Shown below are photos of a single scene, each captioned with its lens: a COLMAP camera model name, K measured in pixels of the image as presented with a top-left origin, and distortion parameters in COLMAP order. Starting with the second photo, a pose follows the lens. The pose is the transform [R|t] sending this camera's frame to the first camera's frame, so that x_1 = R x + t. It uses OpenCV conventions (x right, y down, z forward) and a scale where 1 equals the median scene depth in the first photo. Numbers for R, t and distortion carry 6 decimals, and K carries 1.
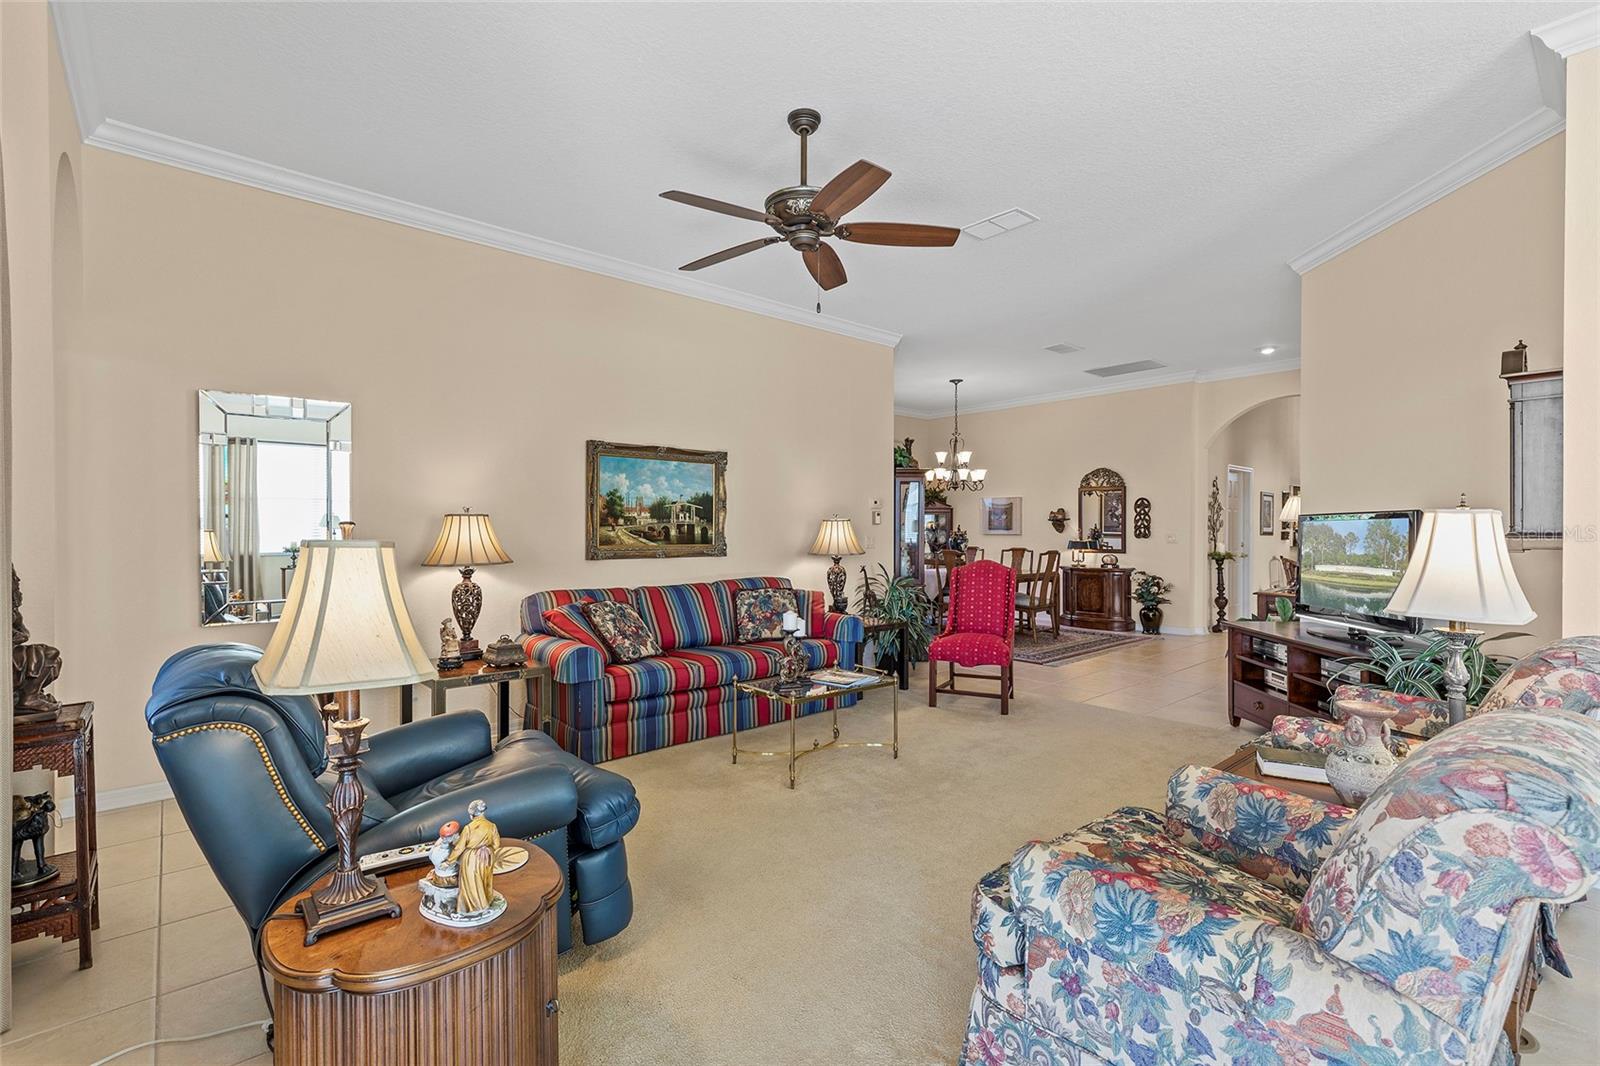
lens RADIAL K [[722.2, 0, 800.0], [0, 722.2, 533.0], [0, 0, 1]] dist [0.006912, -0.000194]
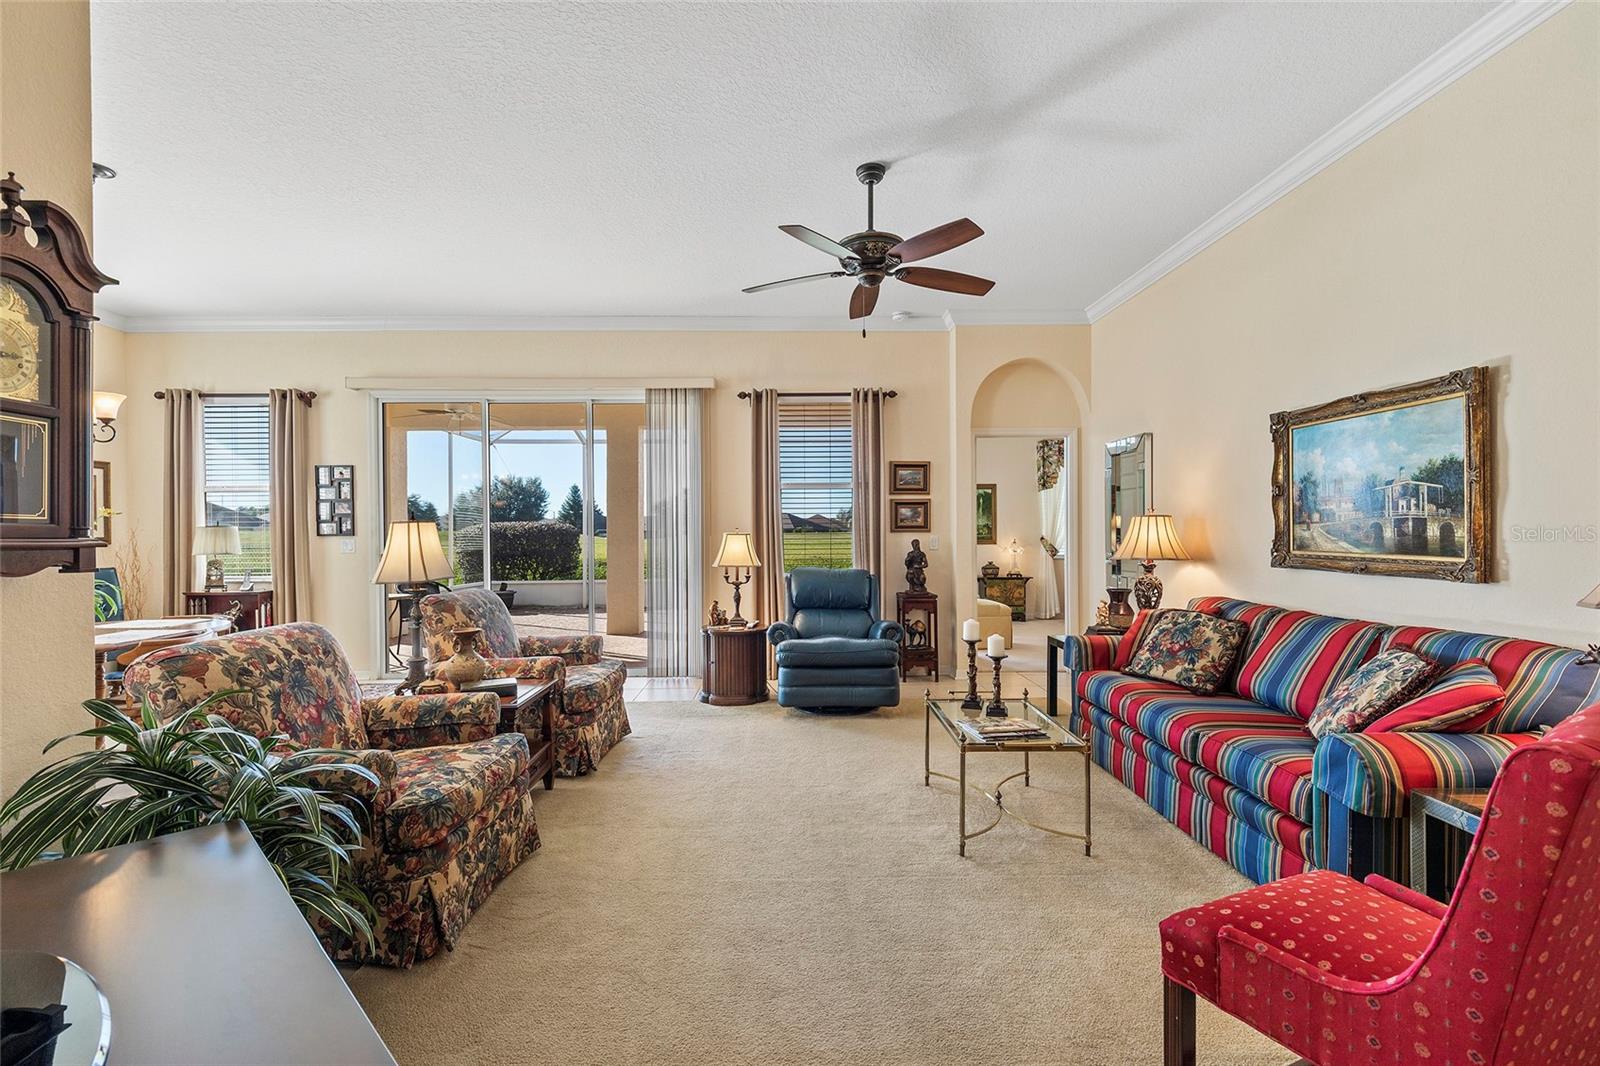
lens RADIAL K [[722.2, 0, 800.0], [0, 722.2, 533.0], [0, 0, 1]] dist [0.006912, -0.000194]
pose [[-0.641615, 0.004031, -0.767017, 0.578564], [-0.000344, 0.999985, 0.005542, -0.003848], [0.767027, 0.003820, -0.641603, 0.999780]]
